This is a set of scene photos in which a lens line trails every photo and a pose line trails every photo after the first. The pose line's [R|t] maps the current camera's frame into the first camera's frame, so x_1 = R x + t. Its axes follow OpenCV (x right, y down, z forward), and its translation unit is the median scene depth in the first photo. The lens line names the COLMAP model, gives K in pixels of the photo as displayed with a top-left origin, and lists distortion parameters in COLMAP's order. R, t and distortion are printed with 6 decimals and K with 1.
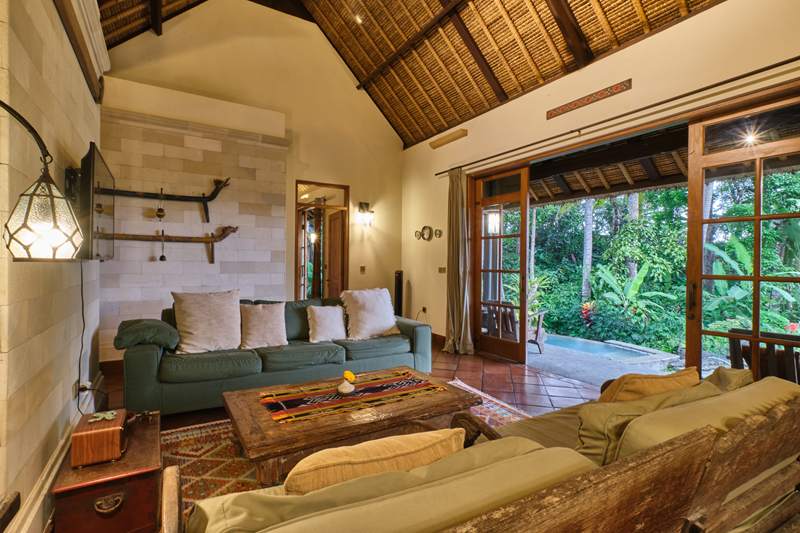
lens RADIAL K [[386.8, 0, 399.5], [0, 386.8, 265.7], [0, 0, 1]] dist [-0.002479, -0.000002]
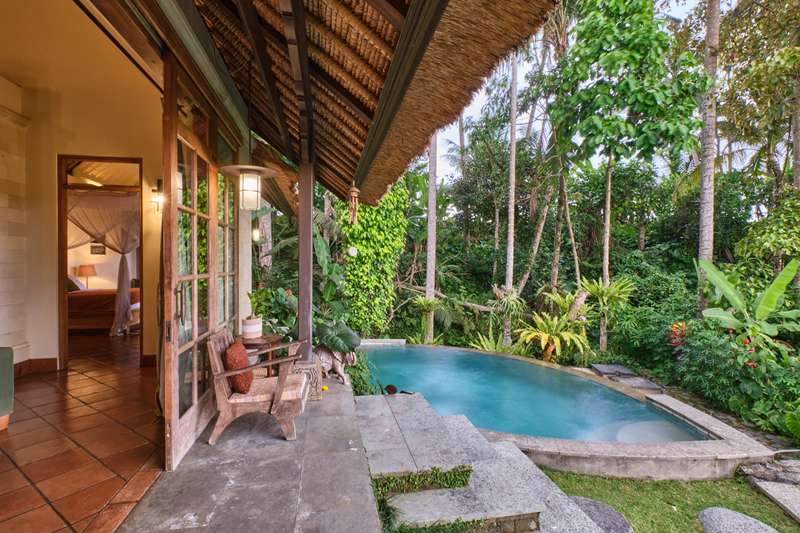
lens RADIAL K [[386.8, 0, 397.9], [0, 386.8, 266.6], [0, 0, 1]] dist [-0.002479, -0.000002]
pose [[0.939048, -0.009285, -0.343659, 0.780024], [0.007686, 0.999952, -0.006014, 0.005288], [0.343699, 0.003006, 0.939075, 0.675363]]
